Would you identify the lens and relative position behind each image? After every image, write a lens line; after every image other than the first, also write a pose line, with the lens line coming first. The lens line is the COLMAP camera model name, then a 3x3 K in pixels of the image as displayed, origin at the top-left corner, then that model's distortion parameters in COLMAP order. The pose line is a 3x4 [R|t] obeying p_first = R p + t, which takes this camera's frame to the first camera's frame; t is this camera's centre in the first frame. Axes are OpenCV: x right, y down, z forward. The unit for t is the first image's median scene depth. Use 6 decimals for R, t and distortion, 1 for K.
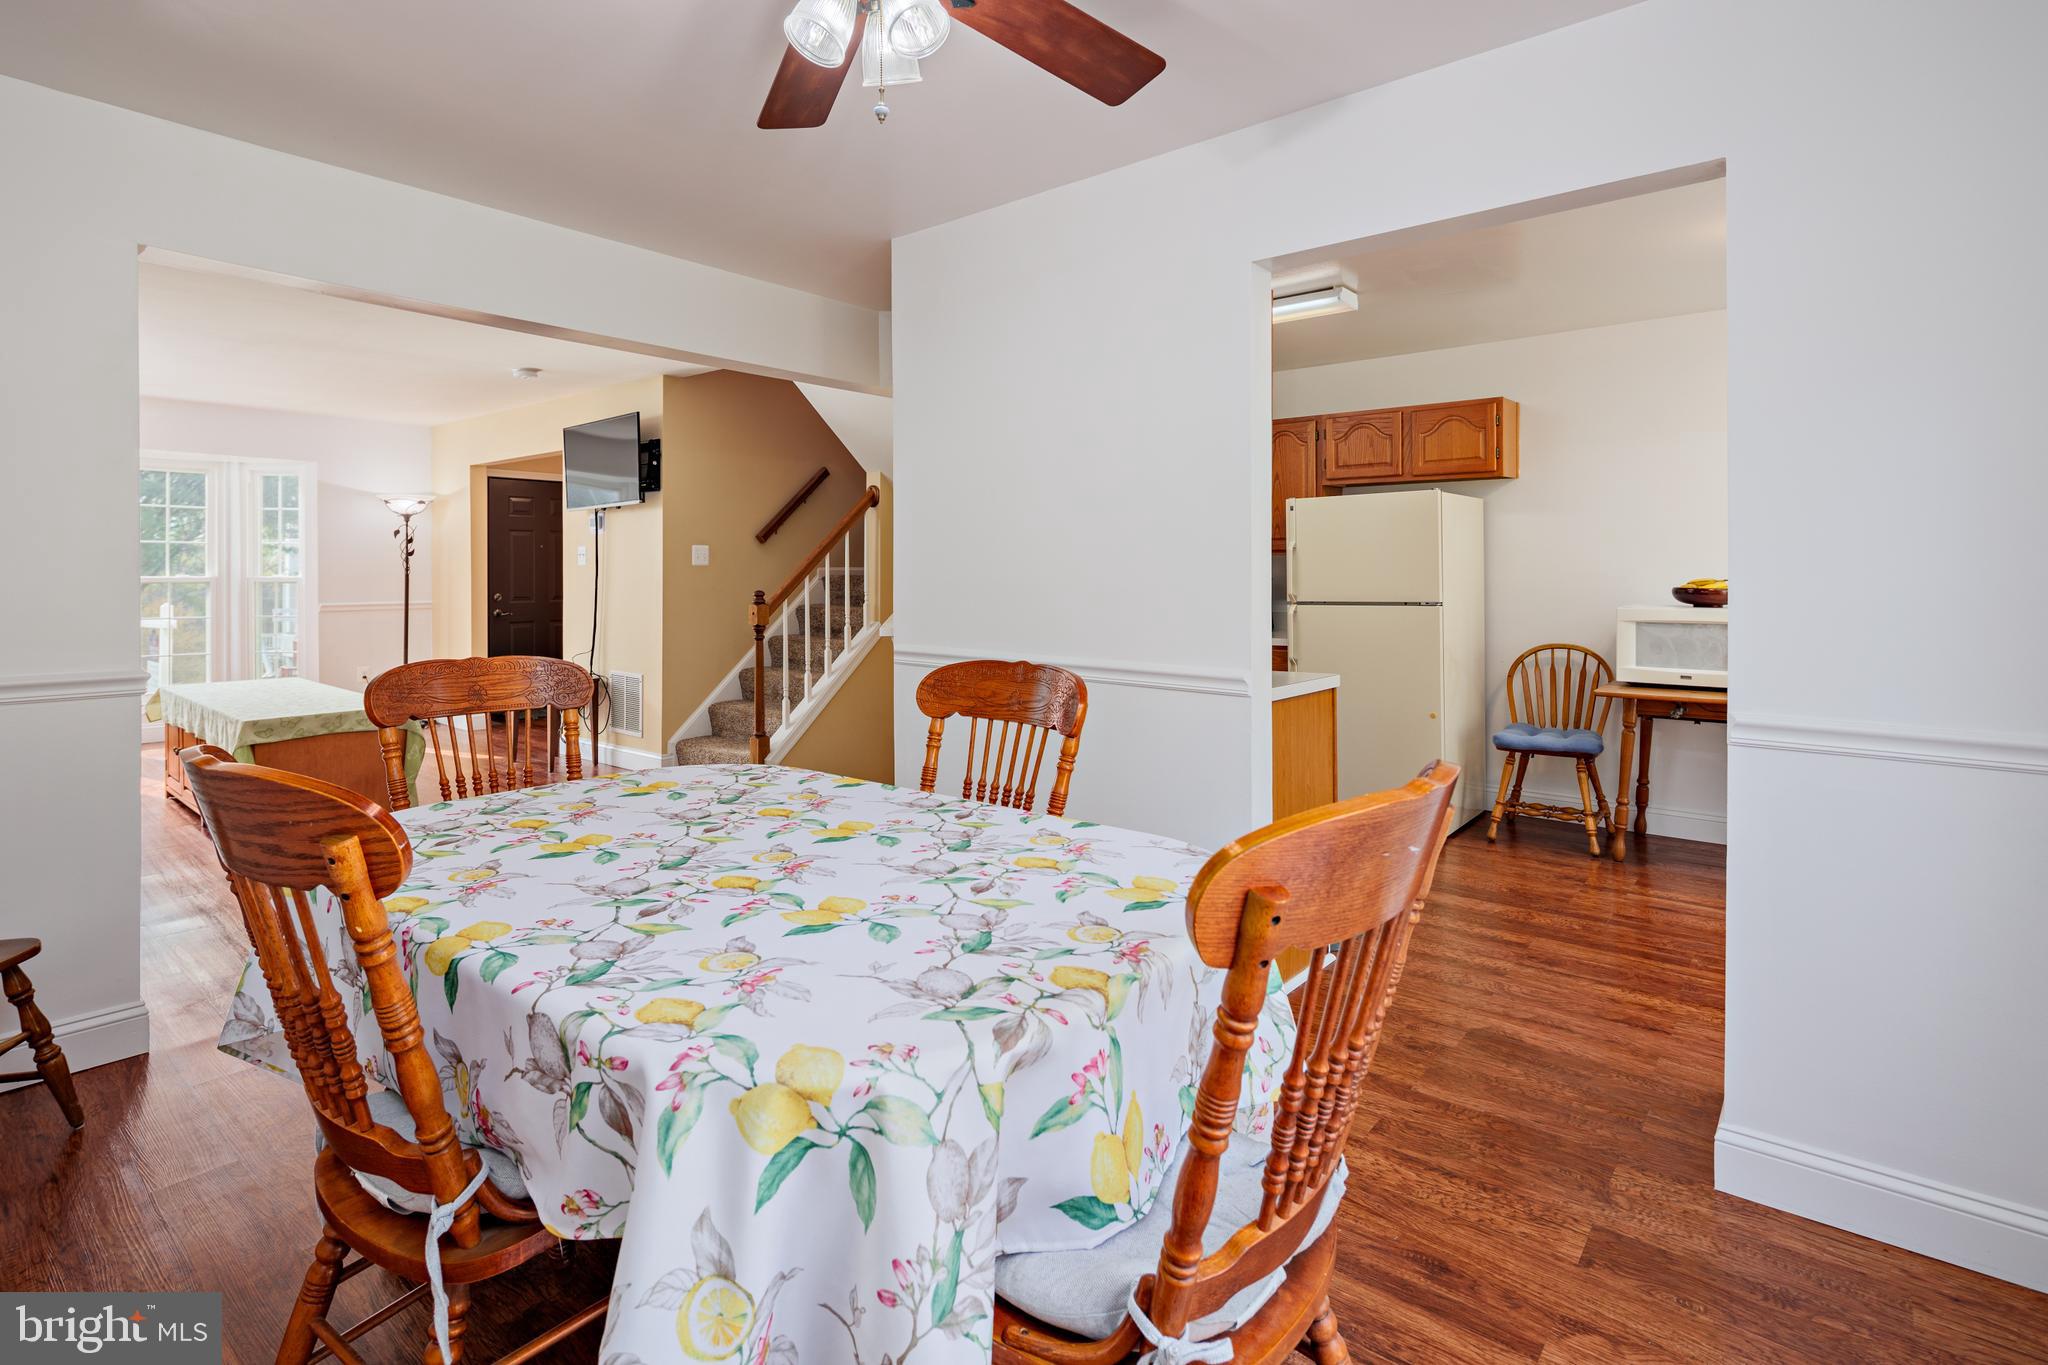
lens RADIAL K [[996.4, 0, 1017.7], [0, 996.4, 577.3], [0, 0, 1]] dist [0.006311, -0.005632]
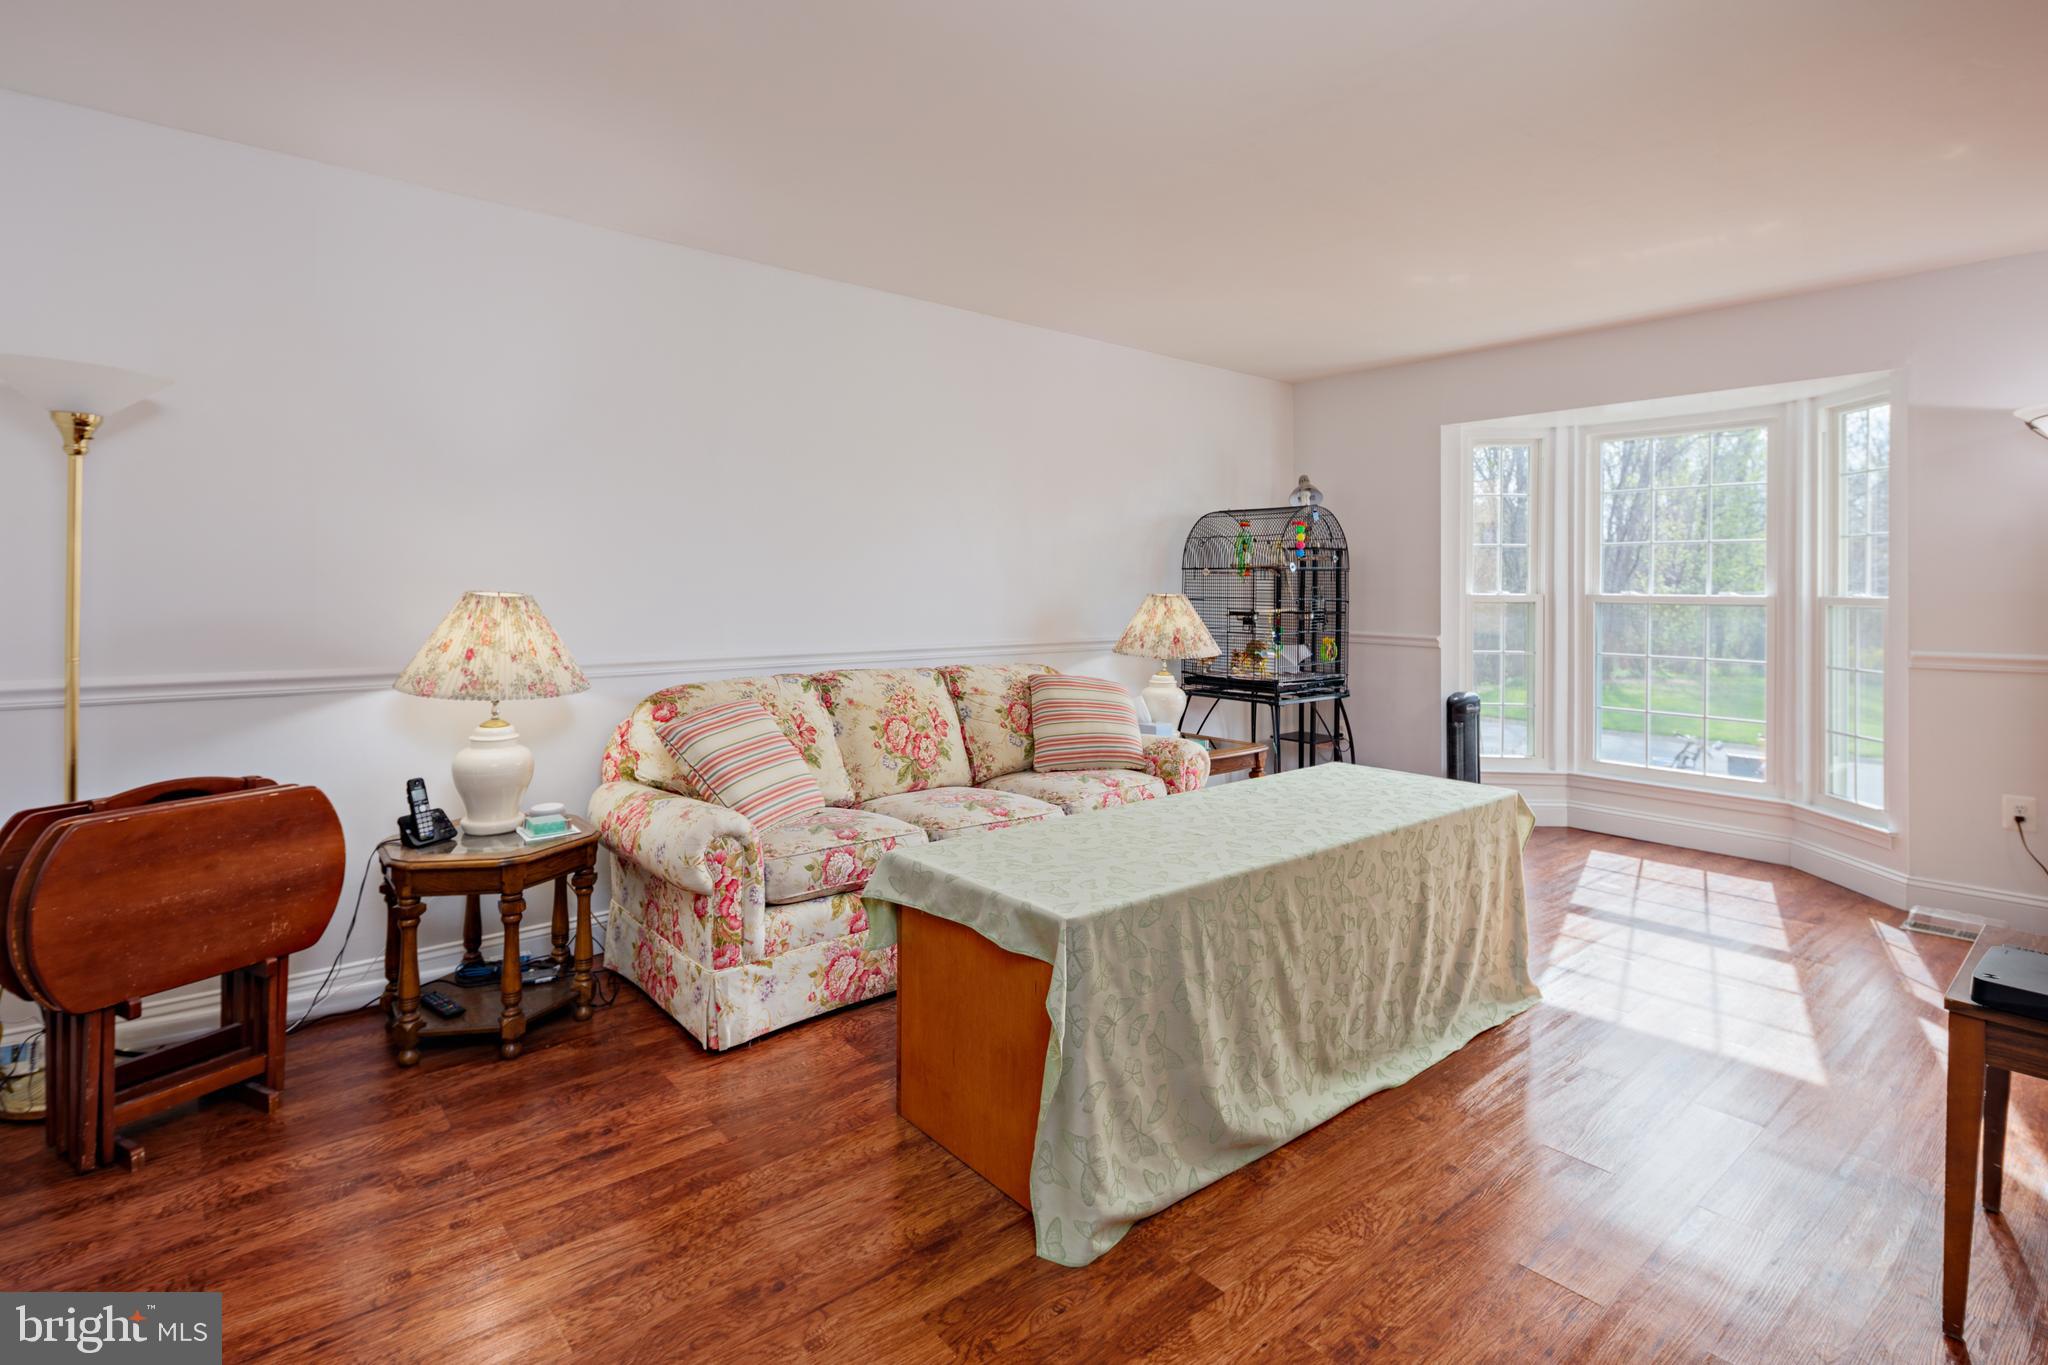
lens RADIAL K [[996.4, 0, 1016.4], [0, 996.4, 590.3], [0, 0, 1]] dist [0.006311, -0.005632]
pose [[-0.167870, 0.002118, -0.985807, -0.163728], [-0.008202, 0.999960, 0.003545, -0.002814], [0.985775, 0.008681, -0.167846, 0.790877]]
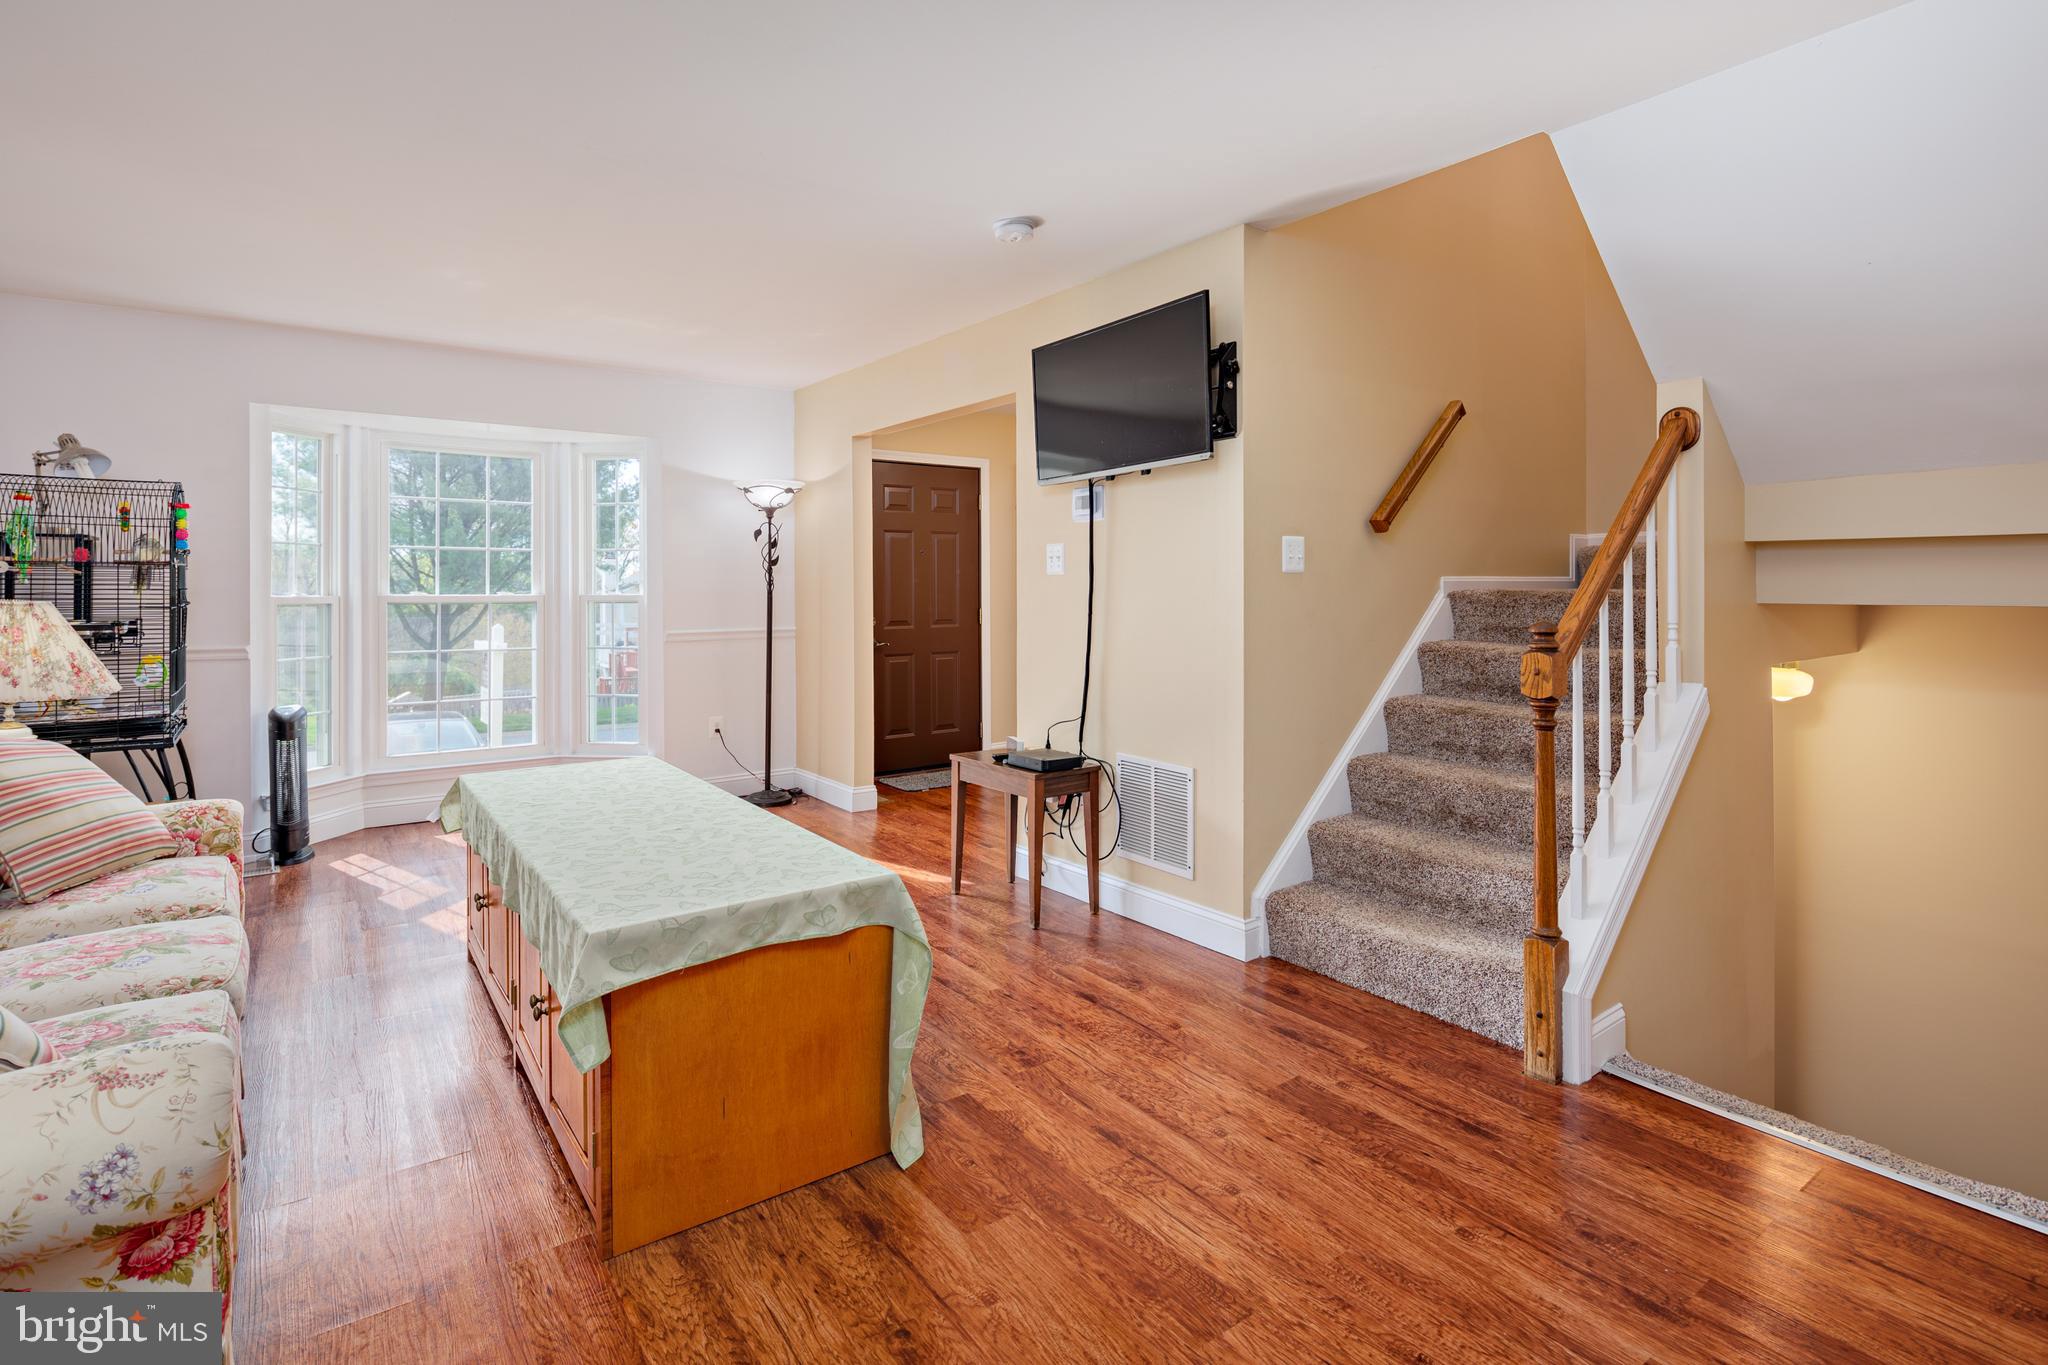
lens RADIAL K [[996.4, 0, 1016.7], [0, 996.4, 586.9], [0, 0, 1]] dist [0.006311, -0.005632]
pose [[0.972212, -0.004097, -0.234066, -0.338423], [0.002669, 0.999976, -0.006418, -0.000813], [0.234087, 0.005615, 0.972199, 0.426577]]
